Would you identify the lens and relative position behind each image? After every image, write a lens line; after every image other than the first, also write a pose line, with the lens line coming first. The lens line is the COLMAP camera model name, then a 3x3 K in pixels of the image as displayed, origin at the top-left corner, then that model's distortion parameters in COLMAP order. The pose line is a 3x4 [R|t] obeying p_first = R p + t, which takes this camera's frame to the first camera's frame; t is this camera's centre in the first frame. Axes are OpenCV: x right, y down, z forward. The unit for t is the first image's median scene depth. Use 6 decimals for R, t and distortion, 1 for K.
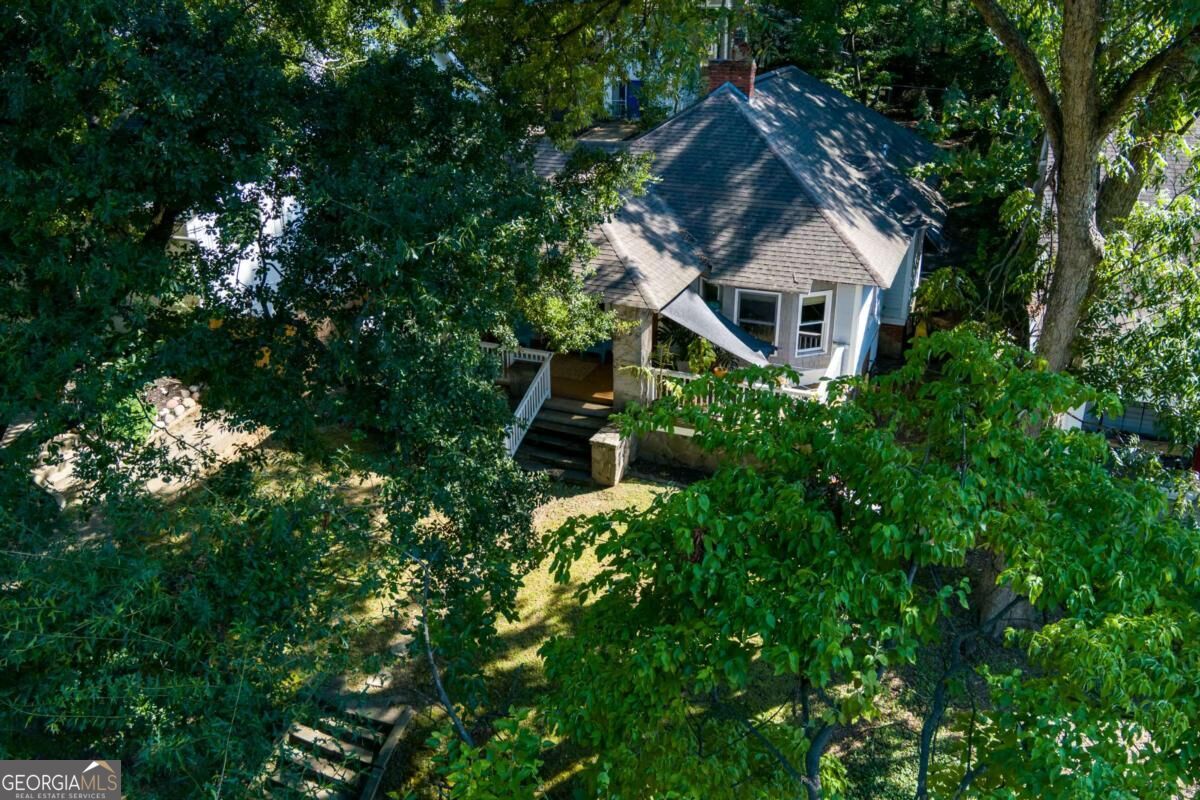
lens RADIAL K [[987.0, 0, 599.6], [0, 987.0, 395.8], [0, 0, 1]] dist [-0.049030, 0.000125]
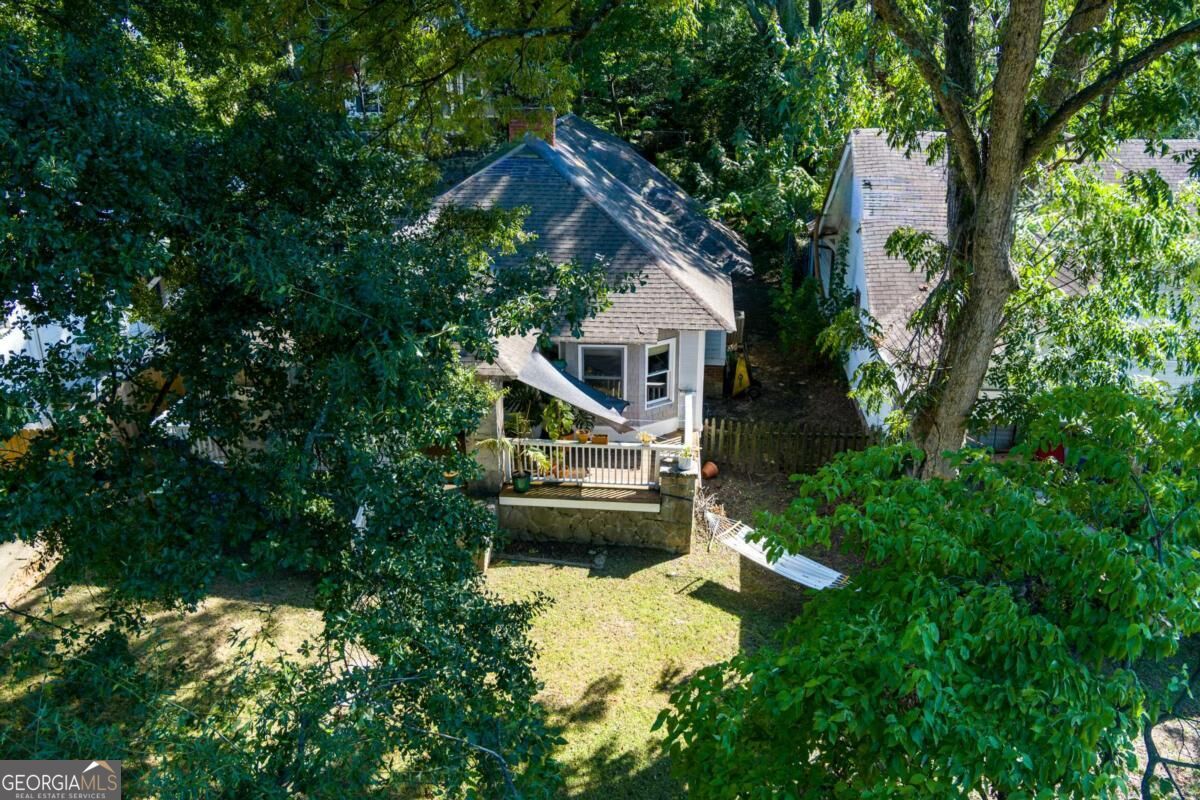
lens RADIAL K [[987.0, 0, 603.0], [0, 987.0, 402.3], [0, 0, 1]] dist [-0.049030, 0.000125]
pose [[0.959495, -0.101082, 0.262968, -0.093804], [0.112364, 0.993267, -0.028184, -0.023988], [-0.258348, 0.056591, 0.964393, 0.080413]]
